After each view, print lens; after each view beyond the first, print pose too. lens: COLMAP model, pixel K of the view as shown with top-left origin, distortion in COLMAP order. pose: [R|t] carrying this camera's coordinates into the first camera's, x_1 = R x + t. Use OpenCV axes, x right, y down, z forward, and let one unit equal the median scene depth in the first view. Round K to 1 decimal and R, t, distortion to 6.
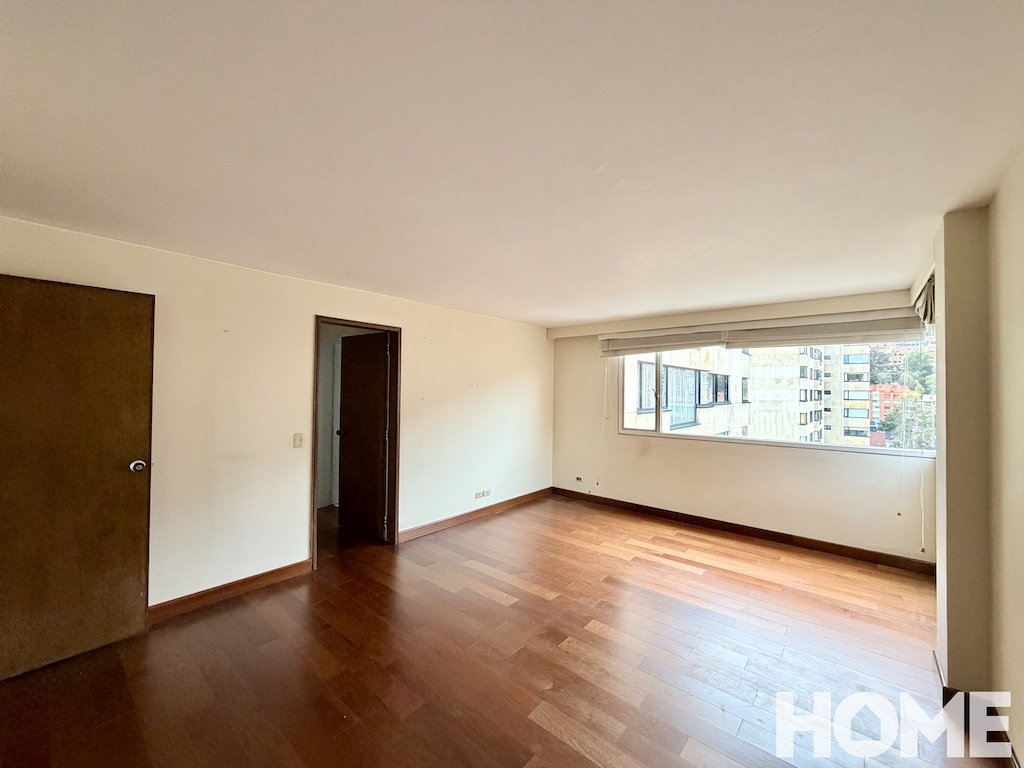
lens RADIAL K [[405.8, 0, 509.9], [0, 405.8, 382.9], [0, 0, 1]] dist [-0.000063, -0.000146]
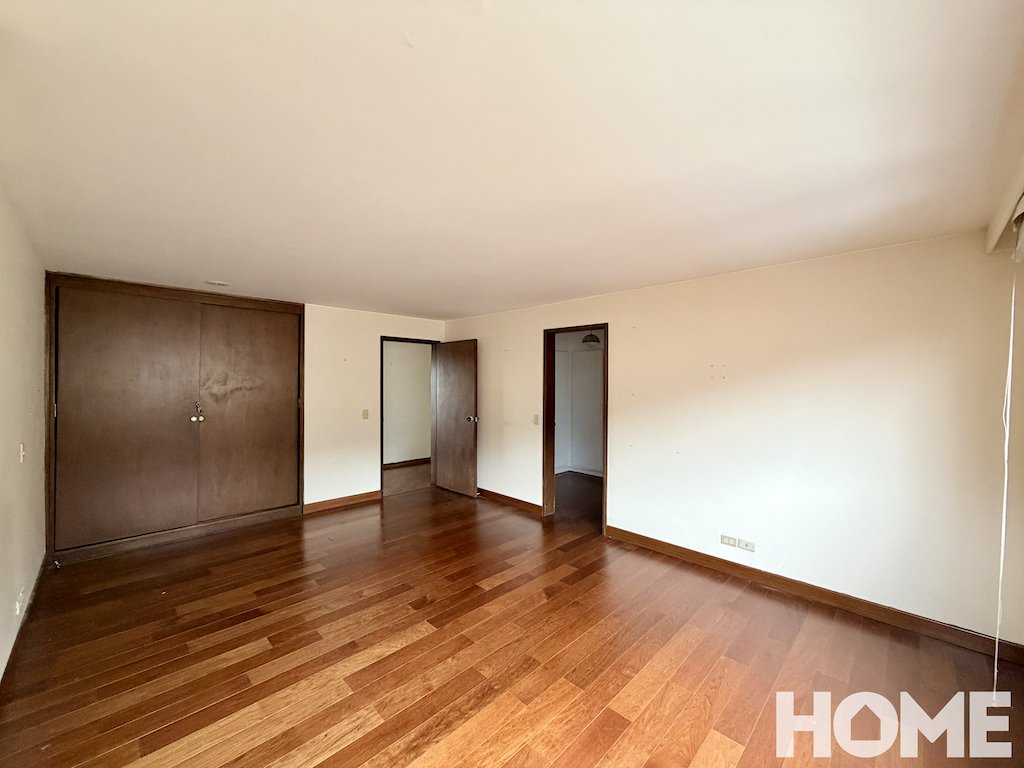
lens RADIAL K [[405.8, 0, 509.9], [0, 405.8, 382.9], [0, 0, 1]] dist [-0.000063, -0.000146]
pose [[-0.077511, -0.004652, -0.996981, 0.920328], [0.014445, 0.999879, -0.005789, 0.019129], [0.996887, -0.014850, -0.077435, 1.020303]]
